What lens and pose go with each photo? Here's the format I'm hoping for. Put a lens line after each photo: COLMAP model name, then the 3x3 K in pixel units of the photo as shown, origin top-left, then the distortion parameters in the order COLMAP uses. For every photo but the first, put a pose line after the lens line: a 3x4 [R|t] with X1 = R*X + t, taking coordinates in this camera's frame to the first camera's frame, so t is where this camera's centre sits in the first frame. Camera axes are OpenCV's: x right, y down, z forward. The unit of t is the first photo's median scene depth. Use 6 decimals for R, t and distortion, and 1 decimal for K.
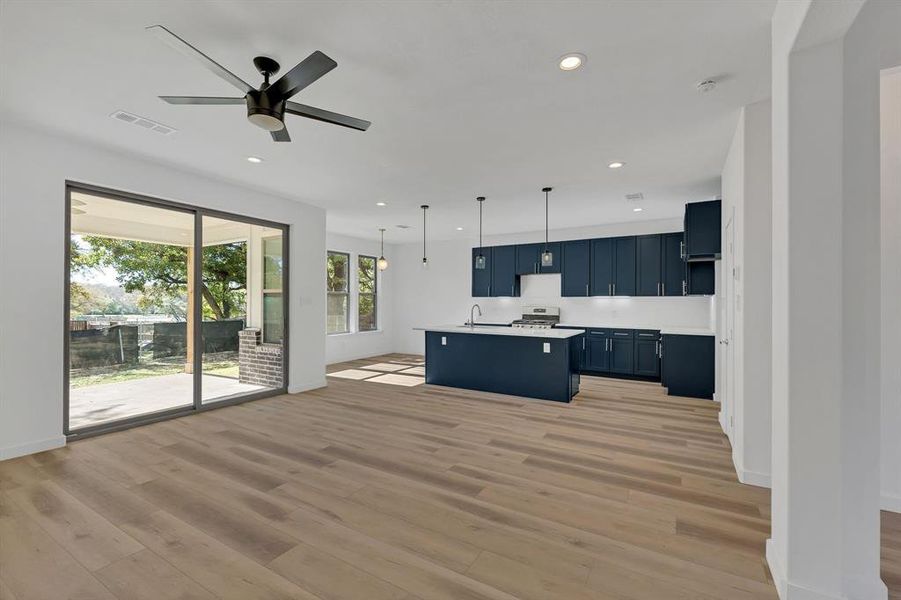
lens RADIAL K [[382.5, 0, 449.6], [0, 382.5, 303.6], [0, 0, 1]] dist [0.000741, -0.000444]
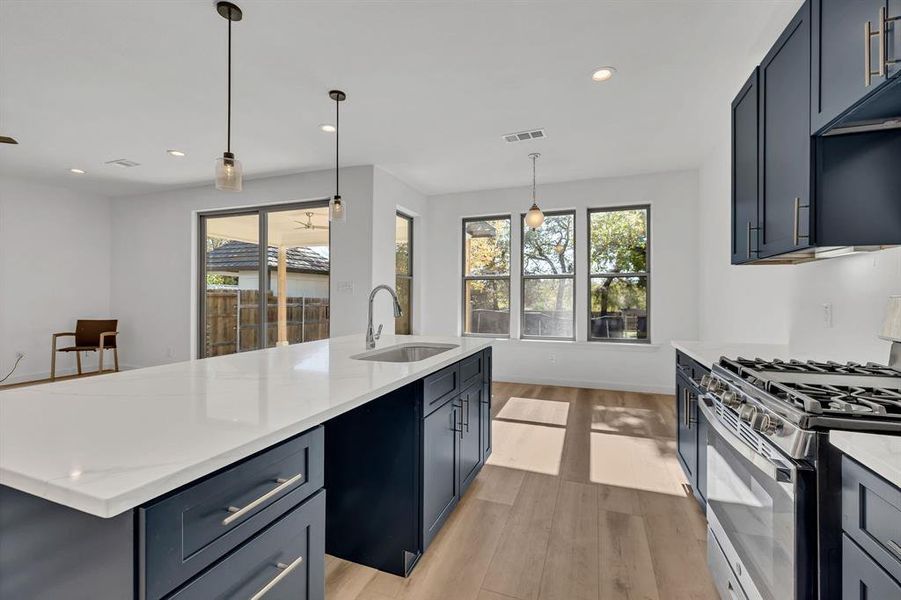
lens RADIAL K [[382.5, 0, 454.0], [0, 382.5, 299.0], [0, 0, 1]] dist [0.000741, -0.000444]
pose [[0.177084, 0.001516, -0.984195, 0.649923], [-0.007873, 0.999969, 0.000124, 0.023212], [0.984164, 0.007726, 0.177091, 1.527807]]
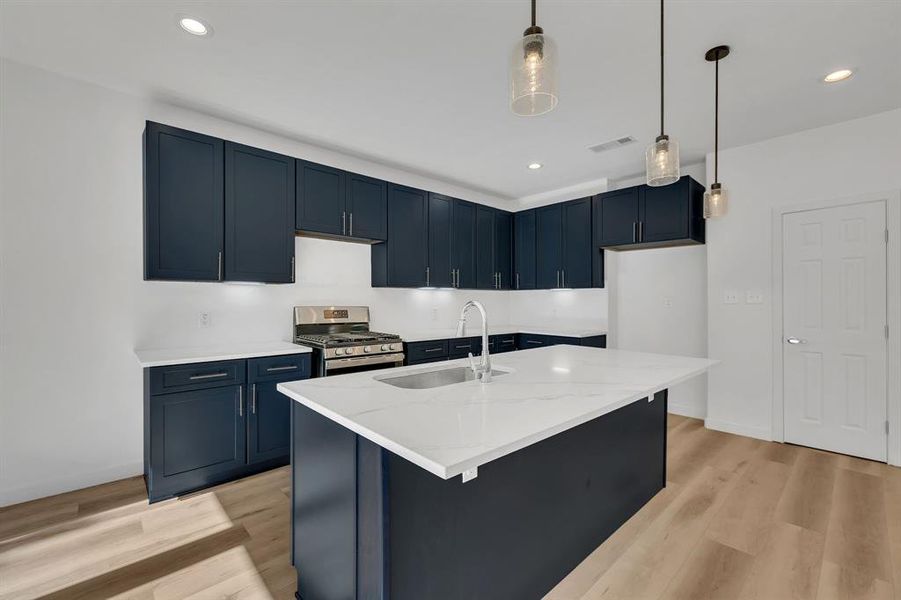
lens RADIAL K [[382.5, 0, 452.4], [0, 382.5, 302.6], [0, 0, 1]] dist [0.000741, -0.000444]
pose [[0.294249, -0.014434, 0.955620, -0.348896], [0.004291, 0.999896, 0.013782, -0.003295], [-0.955719, 0.000045, 0.294280, 1.393680]]
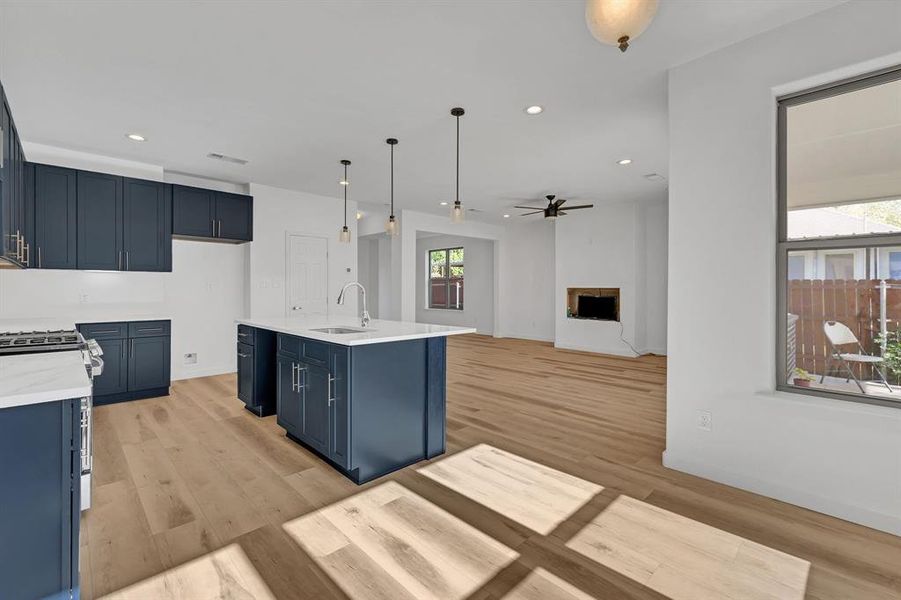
lens RADIAL K [[393.4, 0, 445.4], [0, 393.4, 283.4], [0, 0, 1]] dist [-0.003612, 0.000724]
pose [[-0.963677, -0.001432, 0.267067, -0.292963], [-0.004700, 0.999922, -0.011598, 0.014825], [-0.267029, -0.012431, -0.963608, 2.248254]]
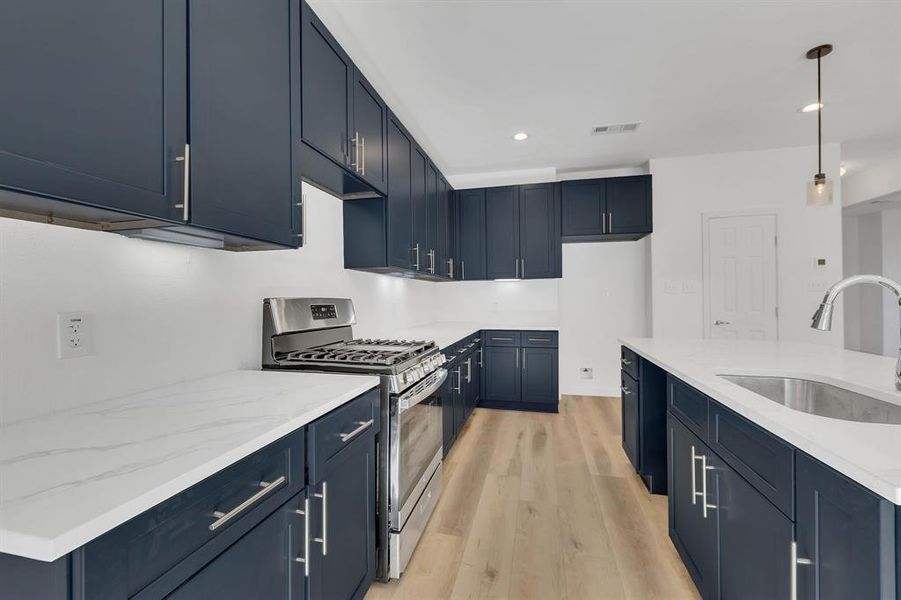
lens RADIAL K [[382.5, 0, 447.5], [0, 382.5, 300.2], [0, 0, 1]] dist [0.000741, -0.000444]
pose [[-0.295724, -0.007993, 0.955240, -0.092353], [0.010779, 0.999873, 0.011703, 0.016133], [-0.955213, 0.013757, -0.295600, 1.935934]]
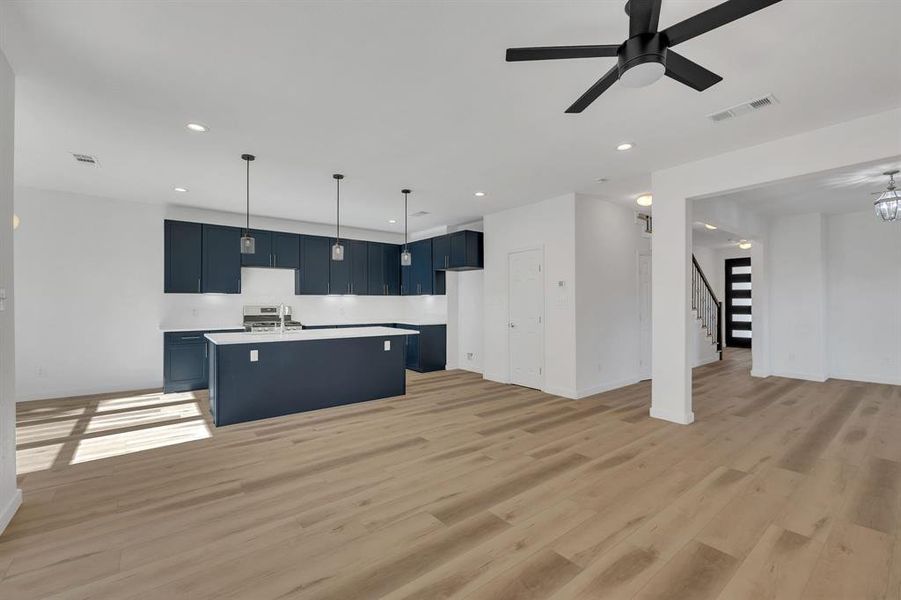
lens RADIAL K [[382.5, 0, 444.0], [0, 382.5, 298.0], [0, 0, 1]] dist [0.000741, -0.000444]
pose [[0.367359, 0.006901, 0.930054, -0.797848], [0.003356, 0.999956, -0.008745, 0.000517], [-0.930073, 0.006334, 0.367319, 0.631743]]
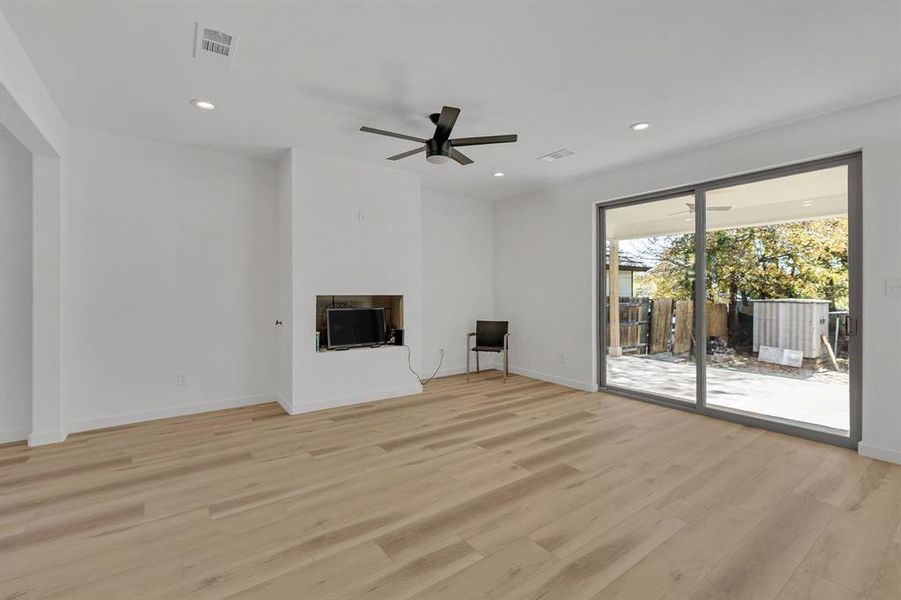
lens RADIAL K [[393.4, 0, 448.4], [0, 393.4, 295.8], [0, 0, 1]] dist [-0.003612, 0.000724]
pose [[-0.394186, 0.003247, -0.919025, 0.463521], [-0.004287, 0.999976, 0.005371, 0.007116], [0.919021, 0.006058, -0.394163, 0.919940]]
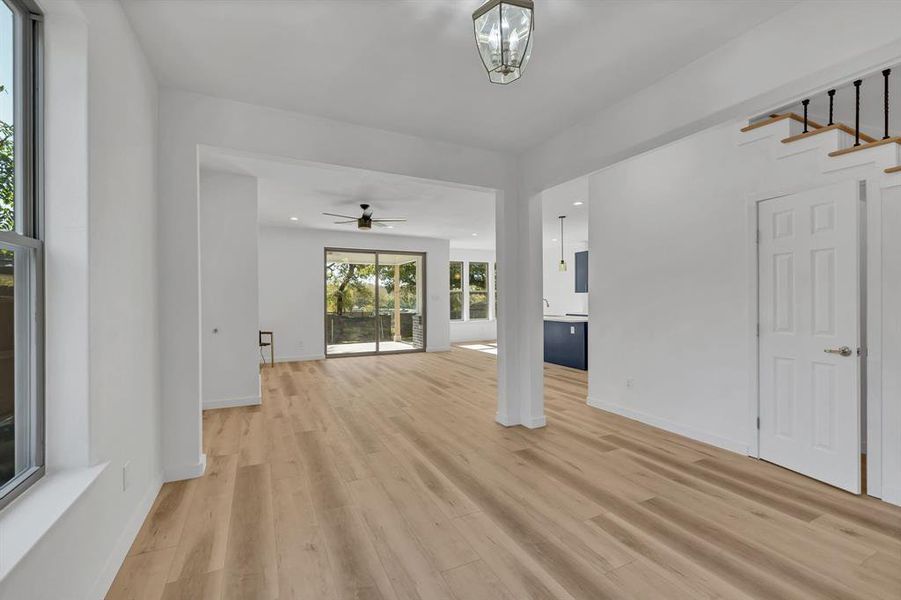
lens RADIAL K [[382.5, 0, 456.6], [0, 382.5, 296.4], [0, 0, 1]] dist [0.000741, -0.000444]
pose [[0.845726, -0.009282, -0.533537, 0.812622], [0.004686, 0.999939, -0.009968, 0.008997], [0.533597, 0.005930, 0.845718, -0.488098]]
